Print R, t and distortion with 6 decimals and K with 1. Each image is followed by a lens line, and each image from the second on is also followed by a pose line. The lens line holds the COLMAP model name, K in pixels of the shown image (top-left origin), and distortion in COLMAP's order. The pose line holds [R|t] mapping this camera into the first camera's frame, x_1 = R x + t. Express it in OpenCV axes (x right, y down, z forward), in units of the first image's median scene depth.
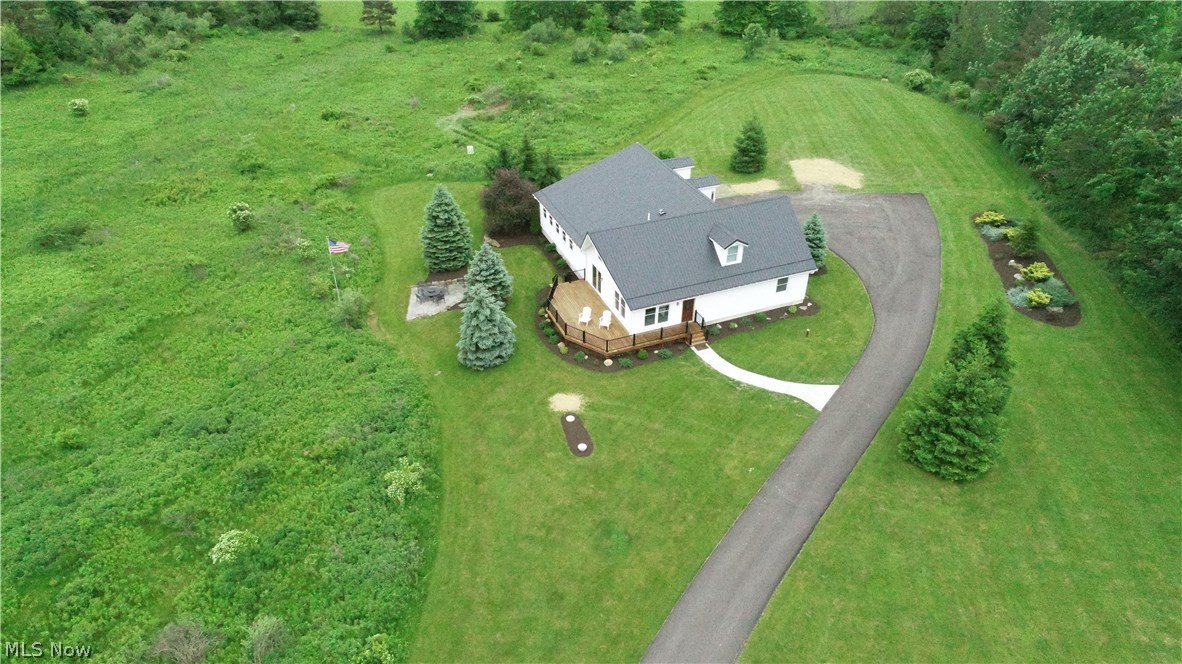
lens RADIAL K [[794.6, 0, 591.7], [0, 794.6, 343.8], [0, 0, 1]] dist [-0.001862, 0.000982]
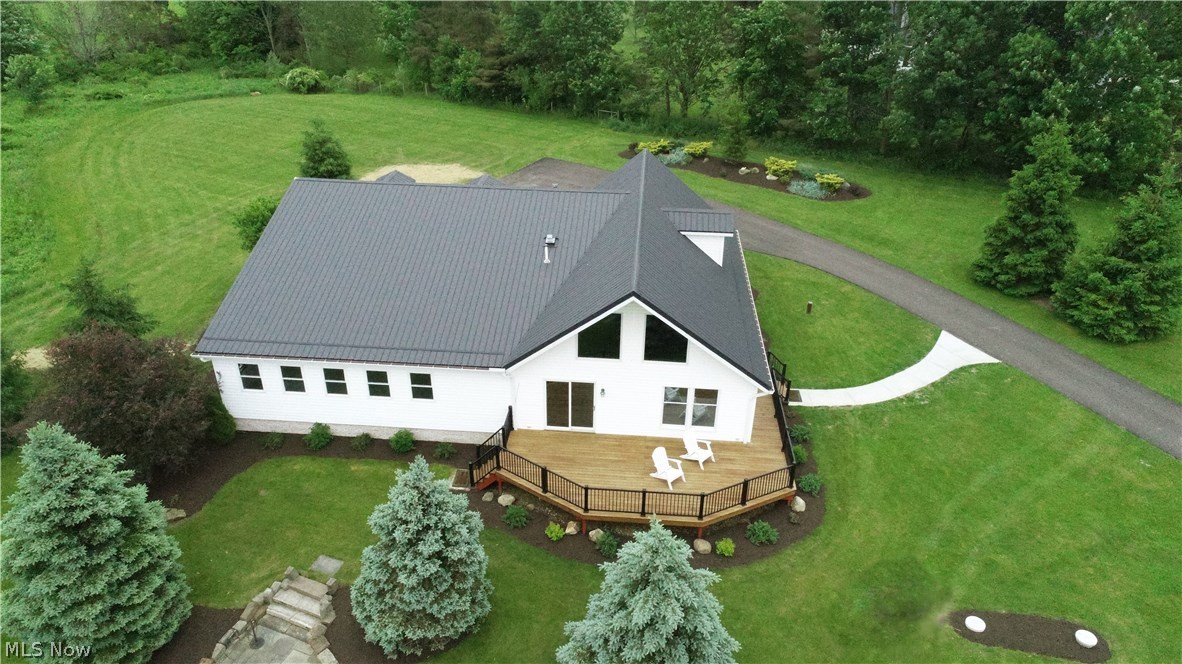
lens RADIAL K [[794.6, 0, 591.7], [0, 794.6, 343.8], [0, 0, 1]] dist [-0.001862, 0.000982]
pose [[0.453060, -0.425954, 0.783135, -0.305165], [0.495776, 0.850478, 0.175766, -0.169220], [-0.740907, 0.308627, 0.596495, 0.631495]]
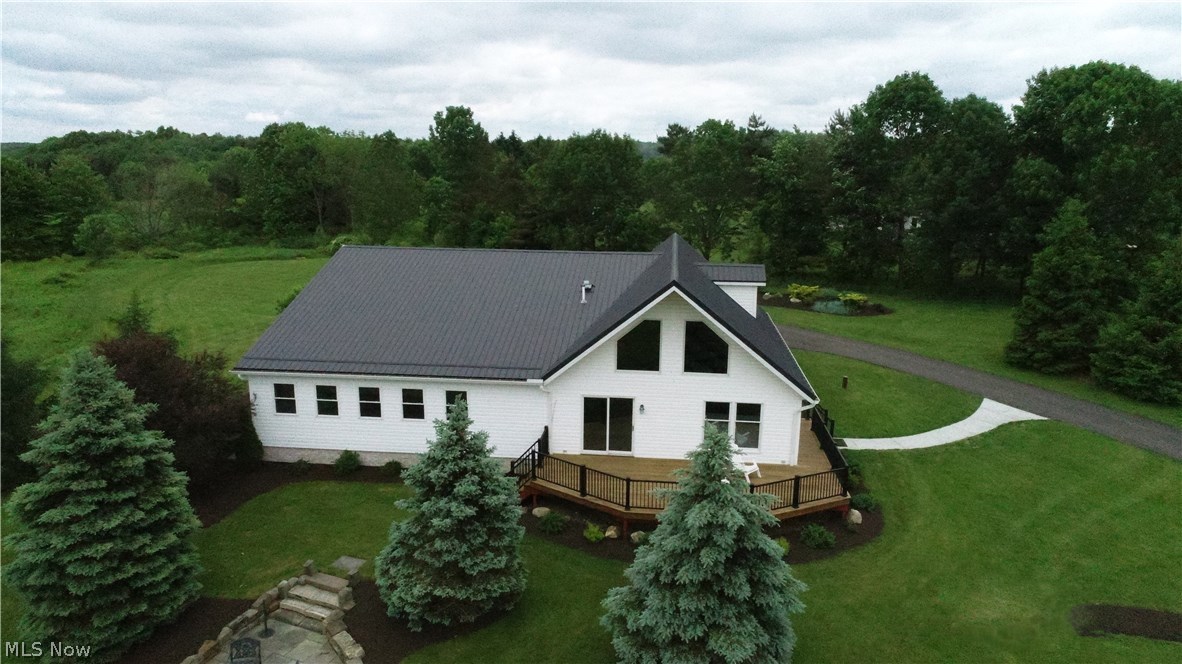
lens RADIAL K [[794.6, 0, 591.7], [0, 794.6, 343.8], [0, 0, 1]] dist [-0.001862, 0.000982]
pose [[0.474198, -0.199445, 0.857530, -0.340738], [0.493386, 0.866891, -0.071211, -0.084138], [-0.729182, 0.456861, 0.509481, 0.680113]]
